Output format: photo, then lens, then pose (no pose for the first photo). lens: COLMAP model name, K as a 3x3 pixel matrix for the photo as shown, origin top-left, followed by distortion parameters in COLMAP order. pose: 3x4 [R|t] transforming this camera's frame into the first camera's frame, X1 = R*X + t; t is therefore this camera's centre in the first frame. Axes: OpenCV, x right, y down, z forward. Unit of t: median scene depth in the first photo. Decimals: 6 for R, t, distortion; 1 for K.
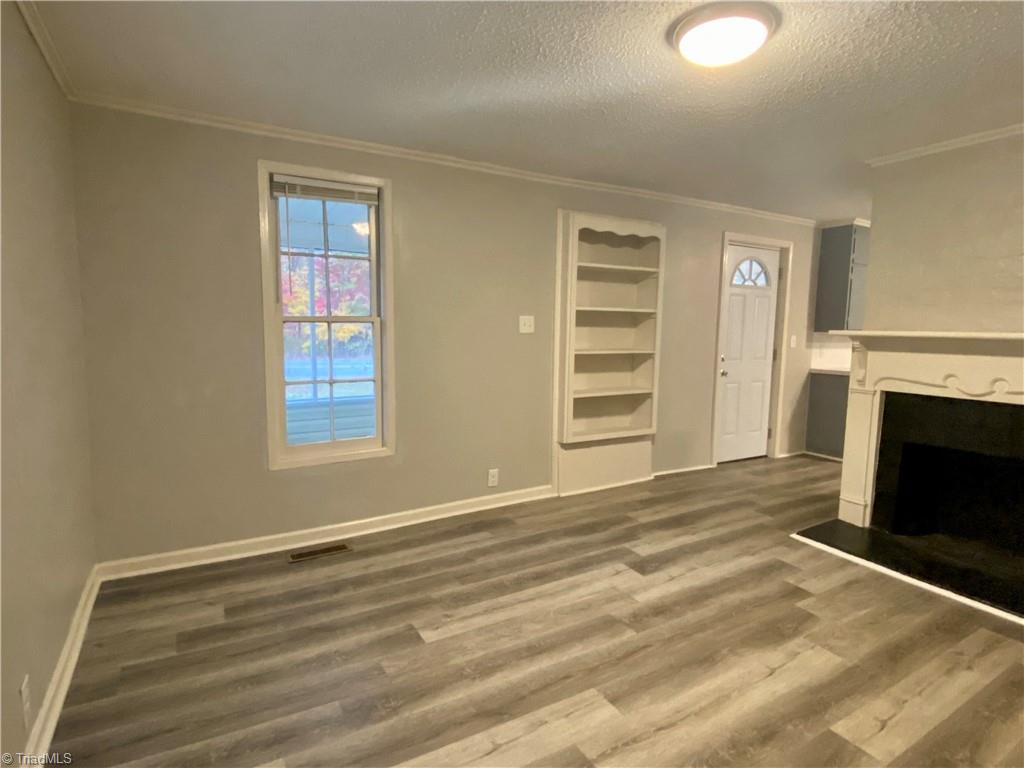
lens RADIAL K [[547.9, 0, 513.3], [0, 547.9, 384.3], [0, 0, 1]] dist [0.007956, -0.014965]
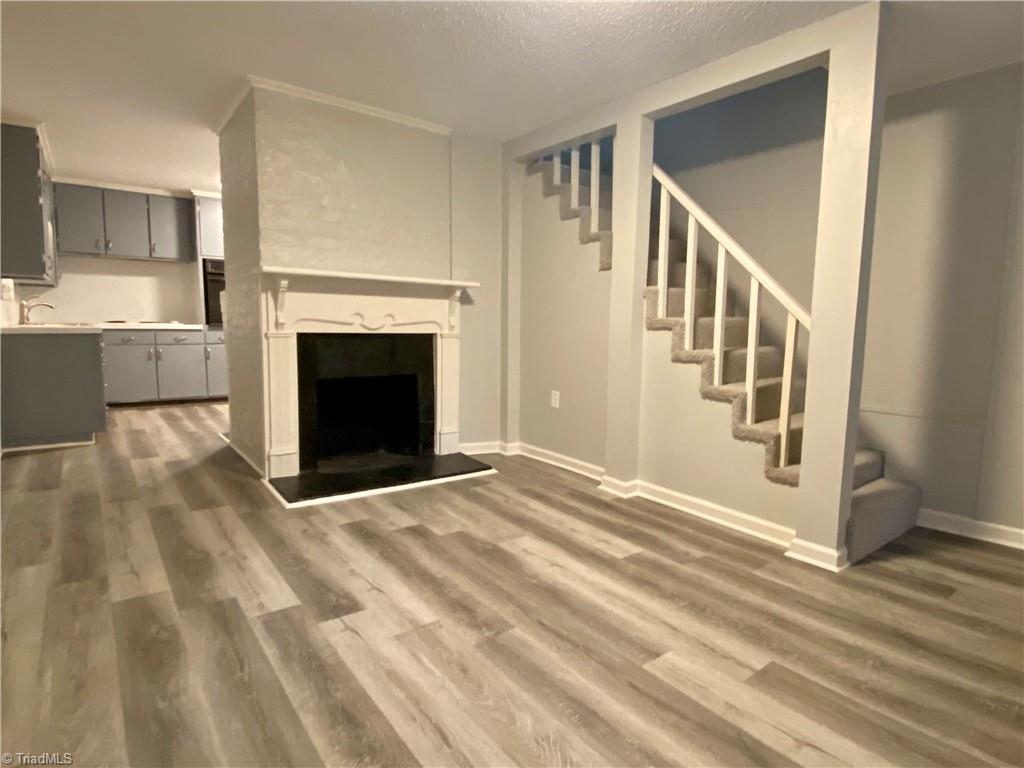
lens RADIAL K [[547.9, 0, 505.7], [0, 547.9, 377.2], [0, 0, 1]] dist [0.007956, -0.014965]
pose [[-0.117164, -0.125216, 0.985187, -0.452797], [0.088301, 0.986777, 0.135920, -0.014882], [-0.989179, 0.102918, -0.104558, 0.934669]]
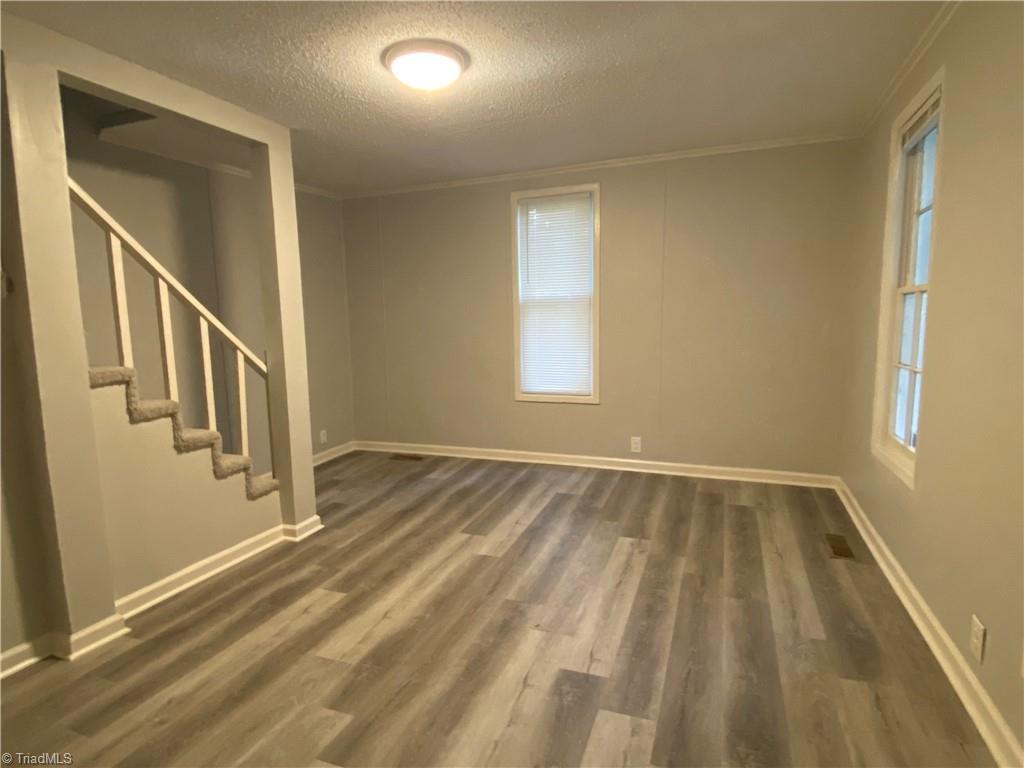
lens RADIAL K [[547.9, 0, 523.2], [0, 547.9, 378.2], [0, 0, 1]] dist [0.007956, -0.014965]
pose [[-0.776297, 0.079089, -0.625386, 0.723754], [-0.056798, 0.979287, 0.194348, -0.144709], [0.627803, 0.186393, -0.755726, 1.526746]]
